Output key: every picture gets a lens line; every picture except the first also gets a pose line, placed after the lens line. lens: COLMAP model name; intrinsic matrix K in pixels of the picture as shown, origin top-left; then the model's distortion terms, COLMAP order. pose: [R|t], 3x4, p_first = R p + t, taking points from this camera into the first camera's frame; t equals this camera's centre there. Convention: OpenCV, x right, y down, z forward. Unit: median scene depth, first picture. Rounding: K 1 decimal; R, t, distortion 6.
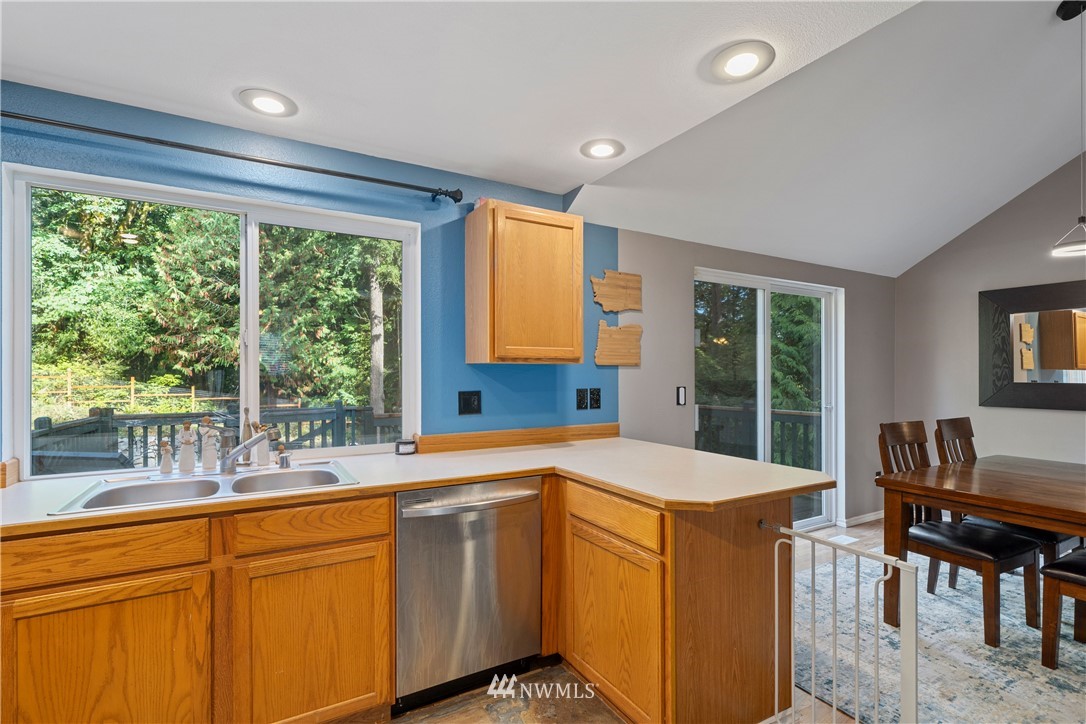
lens RADIAL K [[498.8, 0, 532.7], [0, 498.8, 371.4], [0, 0, 1]] dist [-0.003726, 0.000028]
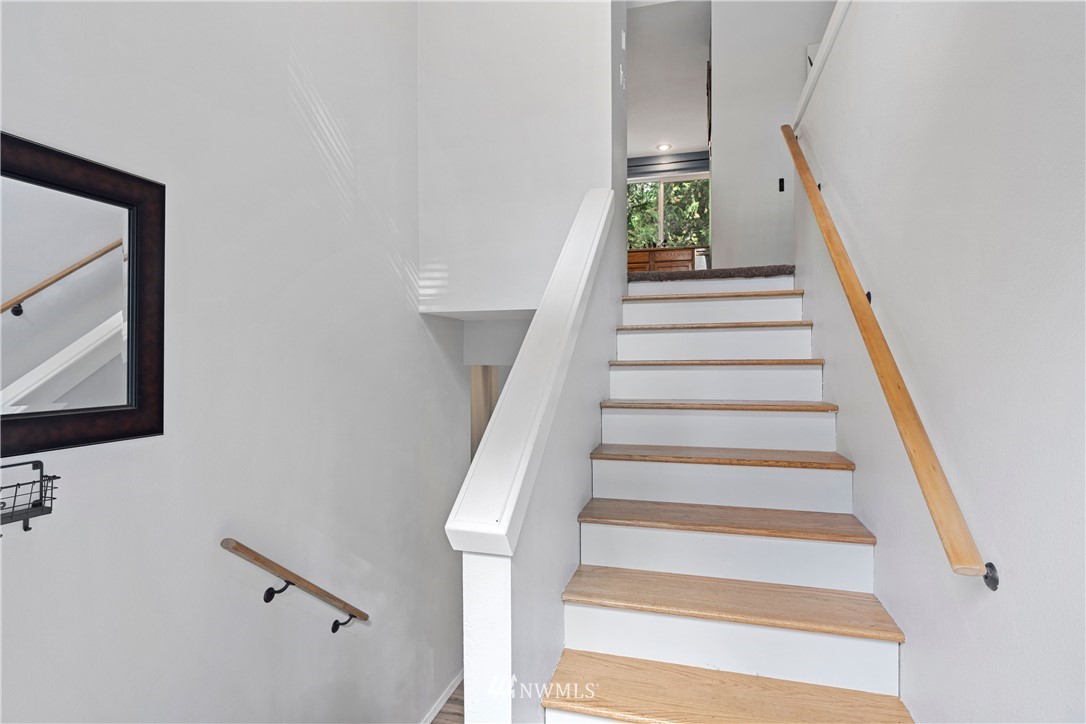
lens RADIAL K [[529.4, 0, 543.8], [0, 529.4, 357.8], [0, 0, 1]] dist [0.000995, -0.000058]
pose [[0.699439, 0.002202, -0.714689, 1.023512], [0.002814, 0.999979, 0.005834, 0.611616], [0.714687, -0.006092, 0.699418, -1.475137]]
